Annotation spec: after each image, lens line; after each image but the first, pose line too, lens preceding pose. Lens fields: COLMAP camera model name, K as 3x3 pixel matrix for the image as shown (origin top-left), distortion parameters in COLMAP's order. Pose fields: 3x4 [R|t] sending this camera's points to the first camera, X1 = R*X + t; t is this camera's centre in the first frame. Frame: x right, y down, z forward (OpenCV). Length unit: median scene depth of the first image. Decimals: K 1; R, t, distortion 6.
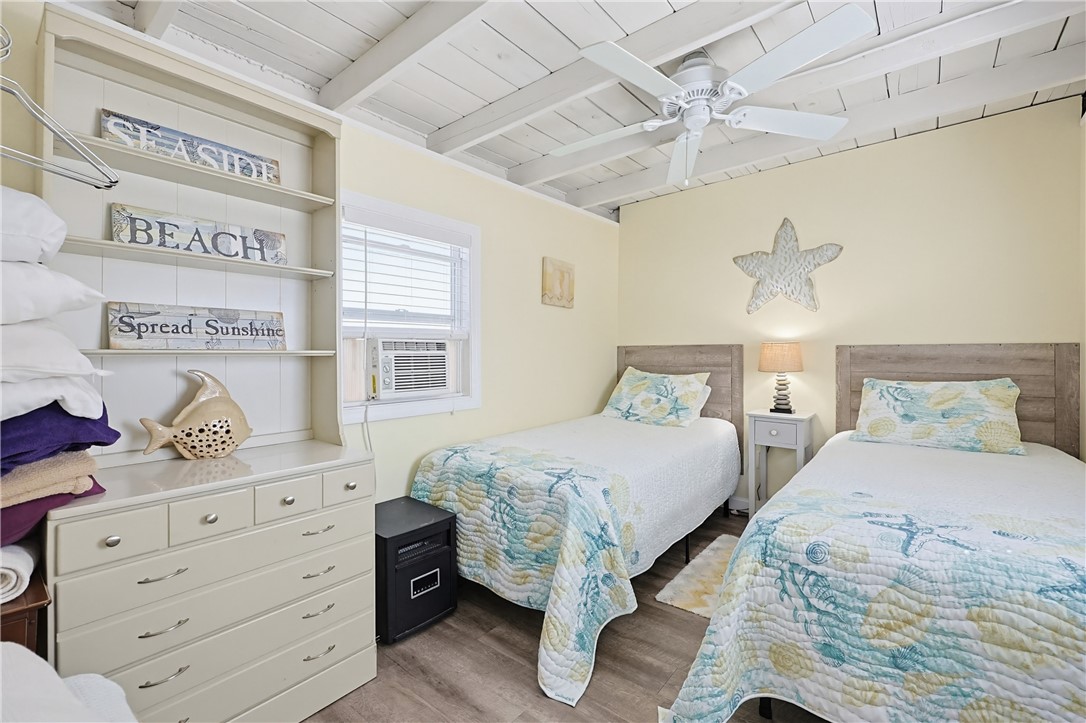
lens RADIAL K [[464.5, 0, 547.7], [0, 464.5, 357.9], [0, 0, 1]] dist [0.001036, 0.000225]
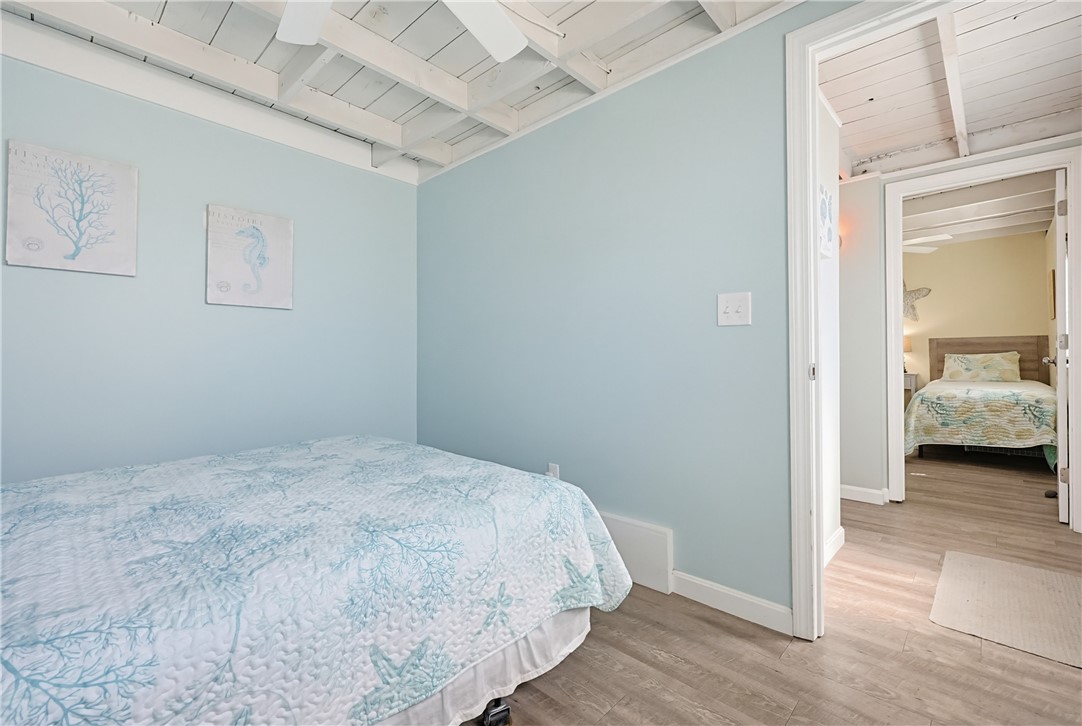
lens RADIAL K [[472.6, 0, 536.0], [0, 472.6, 364.8], [0, 0, 1]] dist [0.004625, -0.000207]
pose [[0.996726, -0.015920, -0.079269, -1.098352], [0.016667, 0.999823, 0.008769, 0.047192], [0.079115, -0.010062, 0.996815, -1.418660]]
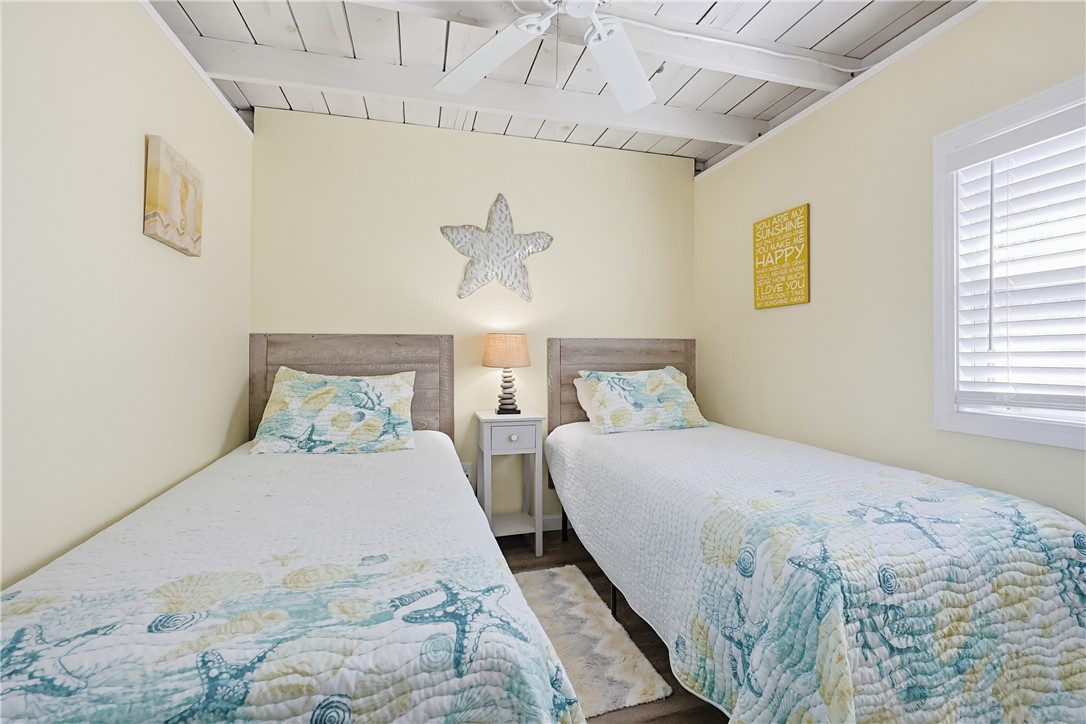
lens RADIAL K [[474.3, 0, 559.1], [0, 474.3, 349.5], [0, 0, 1]] dist [0.000073, 0.000260]
pose [[0.559388, 0.003646, 0.828898, -0.225594], [0.008526, 0.999912, -0.010152, 0.008516], [-0.828862, 0.012745, 0.559308, 0.517225]]
